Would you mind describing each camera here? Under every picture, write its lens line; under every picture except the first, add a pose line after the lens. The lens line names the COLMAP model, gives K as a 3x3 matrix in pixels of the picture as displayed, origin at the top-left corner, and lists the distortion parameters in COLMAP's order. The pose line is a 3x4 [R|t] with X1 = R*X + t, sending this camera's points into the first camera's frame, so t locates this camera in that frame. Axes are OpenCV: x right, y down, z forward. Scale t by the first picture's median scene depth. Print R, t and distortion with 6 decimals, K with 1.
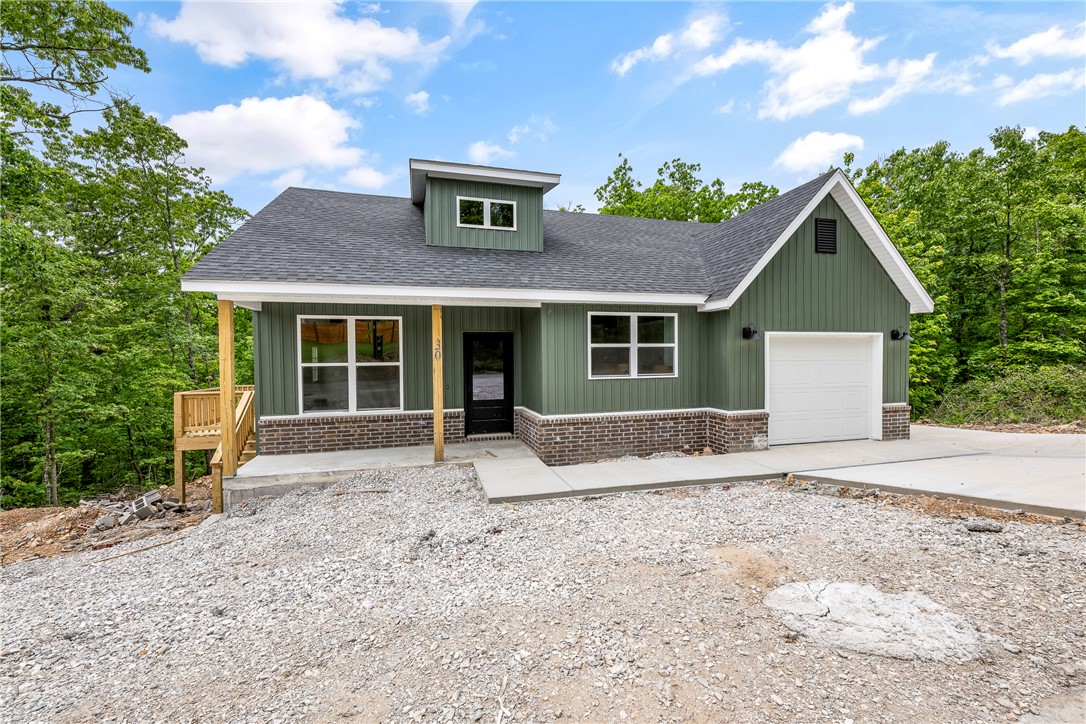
lens RADIAL K [[447.7, 0, 539.4], [0, 447.7, 364.1], [0, 0, 1]] dist [0.001839, 0.000239]
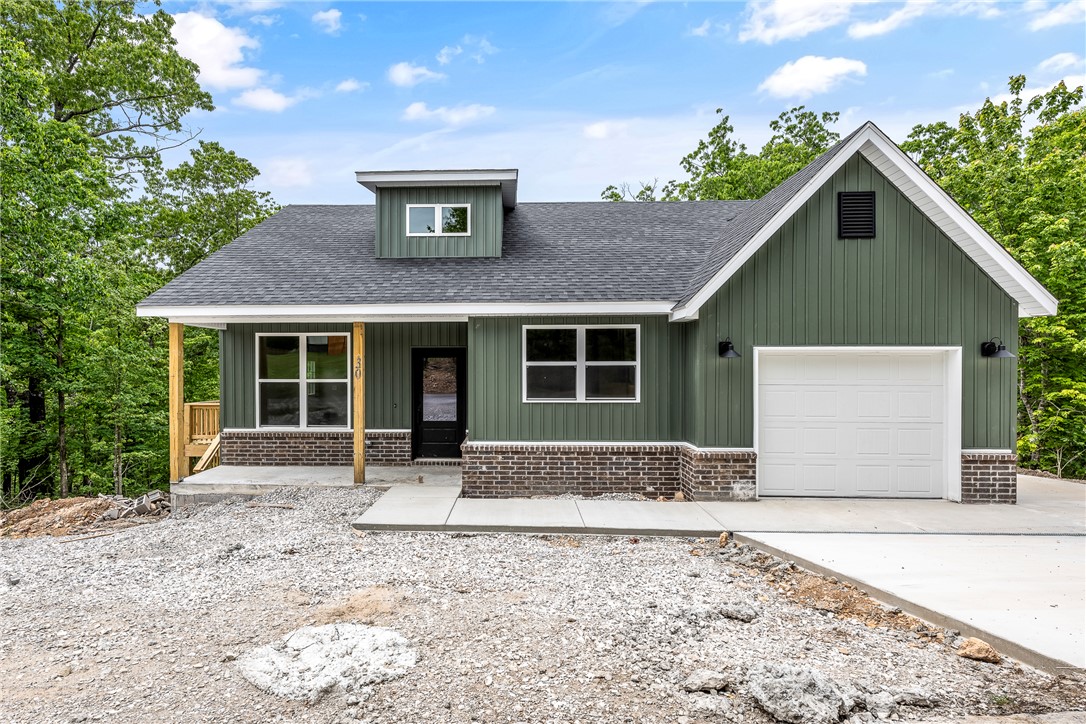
lens RADIAL K [[535.0, 0, 493.8], [0, 535.0, 363.0], [0, 0, 1]] dist [0.000363, 0.000414]
pose [[0.949340, 0.005161, -0.314209, 0.371804], [-0.012050, 0.999728, -0.019985, -0.020797], [0.314020, 0.022759, 0.949143, -0.012048]]
